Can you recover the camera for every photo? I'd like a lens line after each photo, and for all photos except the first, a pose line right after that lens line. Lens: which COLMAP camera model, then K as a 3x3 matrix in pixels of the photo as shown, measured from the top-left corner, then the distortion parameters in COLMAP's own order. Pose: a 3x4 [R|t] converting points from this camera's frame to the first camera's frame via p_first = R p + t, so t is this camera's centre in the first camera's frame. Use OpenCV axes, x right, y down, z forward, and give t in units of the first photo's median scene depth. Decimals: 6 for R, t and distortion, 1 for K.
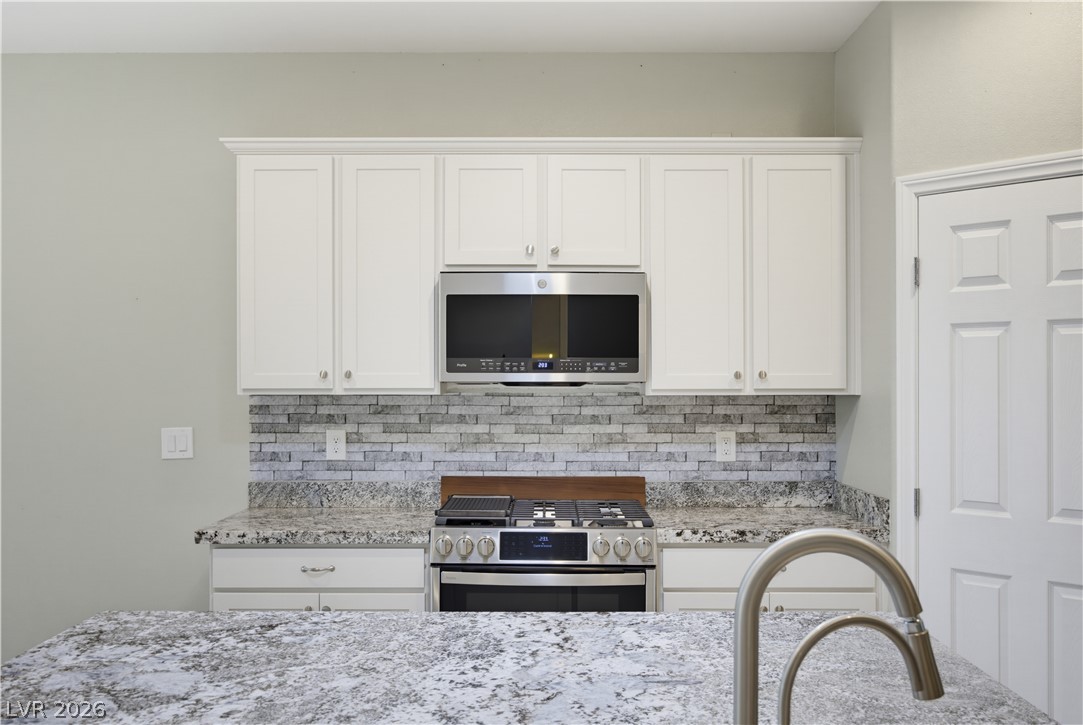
lens RADIAL K [[1005.4, 0, 576.8], [0, 1005.4, 377.0], [0, 0, 1]] dist [-0.006713, 0.000128]
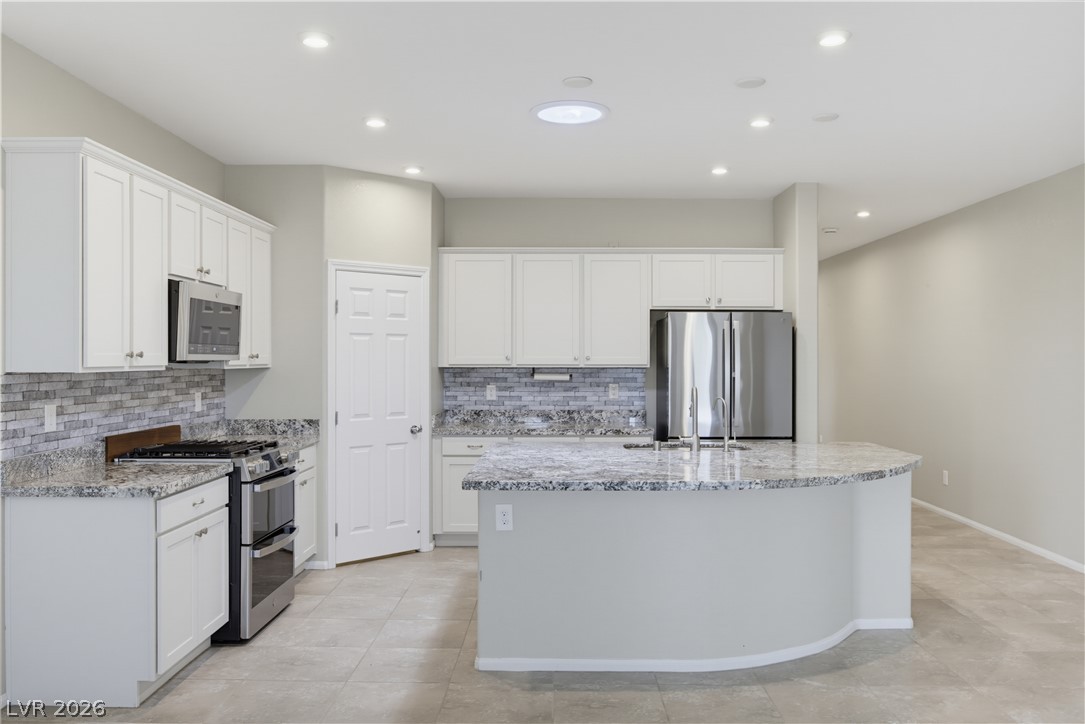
lens RADIAL K [[867.3, 0, 542.5], [0, 867.3, 362.0], [0, 0, 1]] dist [0.003409, 0.006606]
pose [[0.023742, -0.003884, 0.999711, -1.186181], [-0.001656, 0.999991, 0.003925, 0.001269], [-0.999717, -0.001749, 0.023735, 0.438157]]
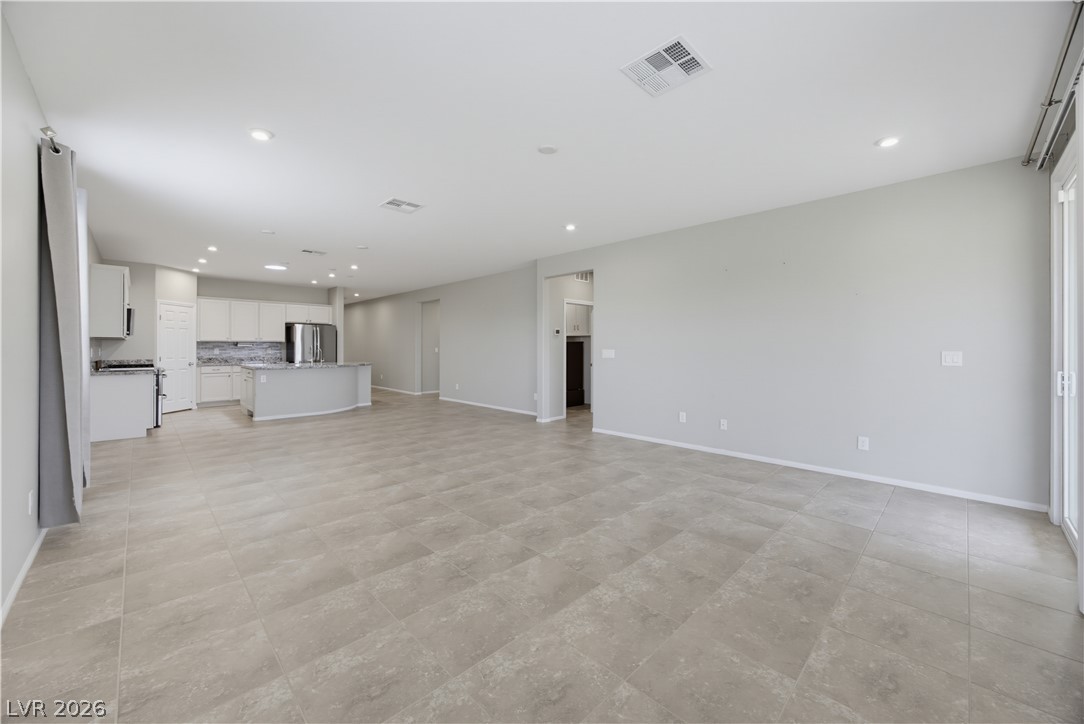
lens RADIAL K [[418.7, 0, 537.3], [0, 418.7, 345.1], [0, 0, 1]] dist [-0.025555, 0.010590]
pose [[-0.687330, 0.001362, 0.726344, -2.262382], [-0.002041, 0.999991, -0.003807, 0.042680], [-0.726342, -0.004099, -0.687321, 0.867513]]
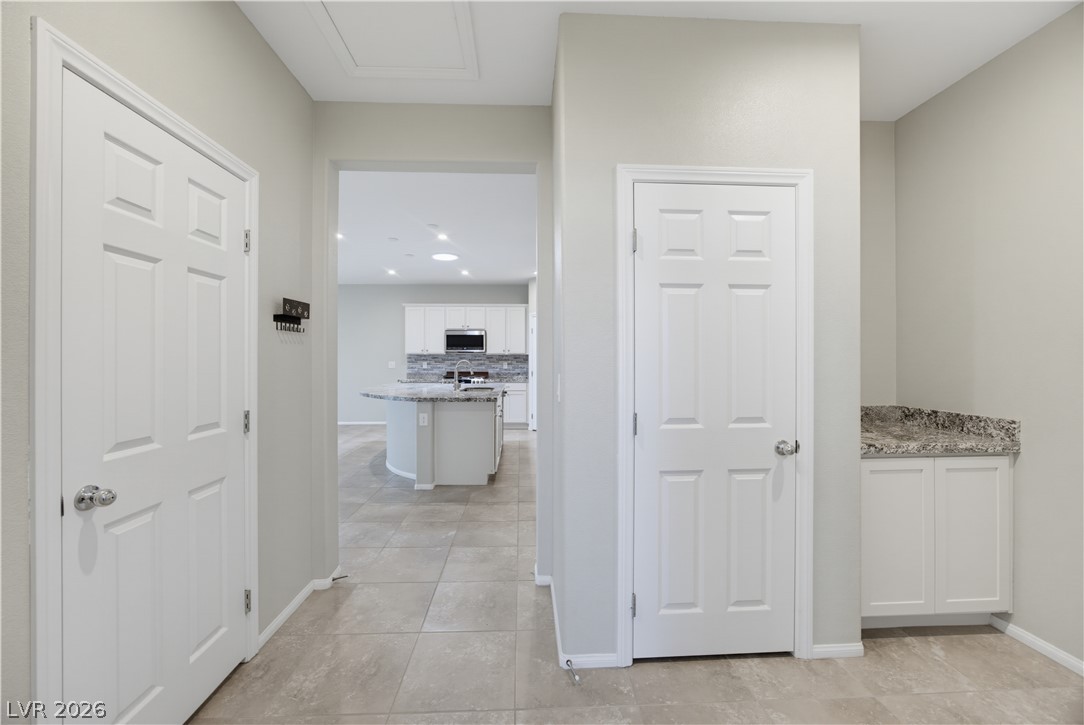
lens RADIAL K [[420.0, 0, 542.0], [0, 420.0, 358.8], [0, 0, 1]] dist [-0.026757, 0.010592]
pose [[0.998767, 0.000273, 0.049646, 0.226533], [-0.000328, 0.999999, 0.001109, 0.034280], [-0.049646, -0.001124, 0.998766, -1.058829]]
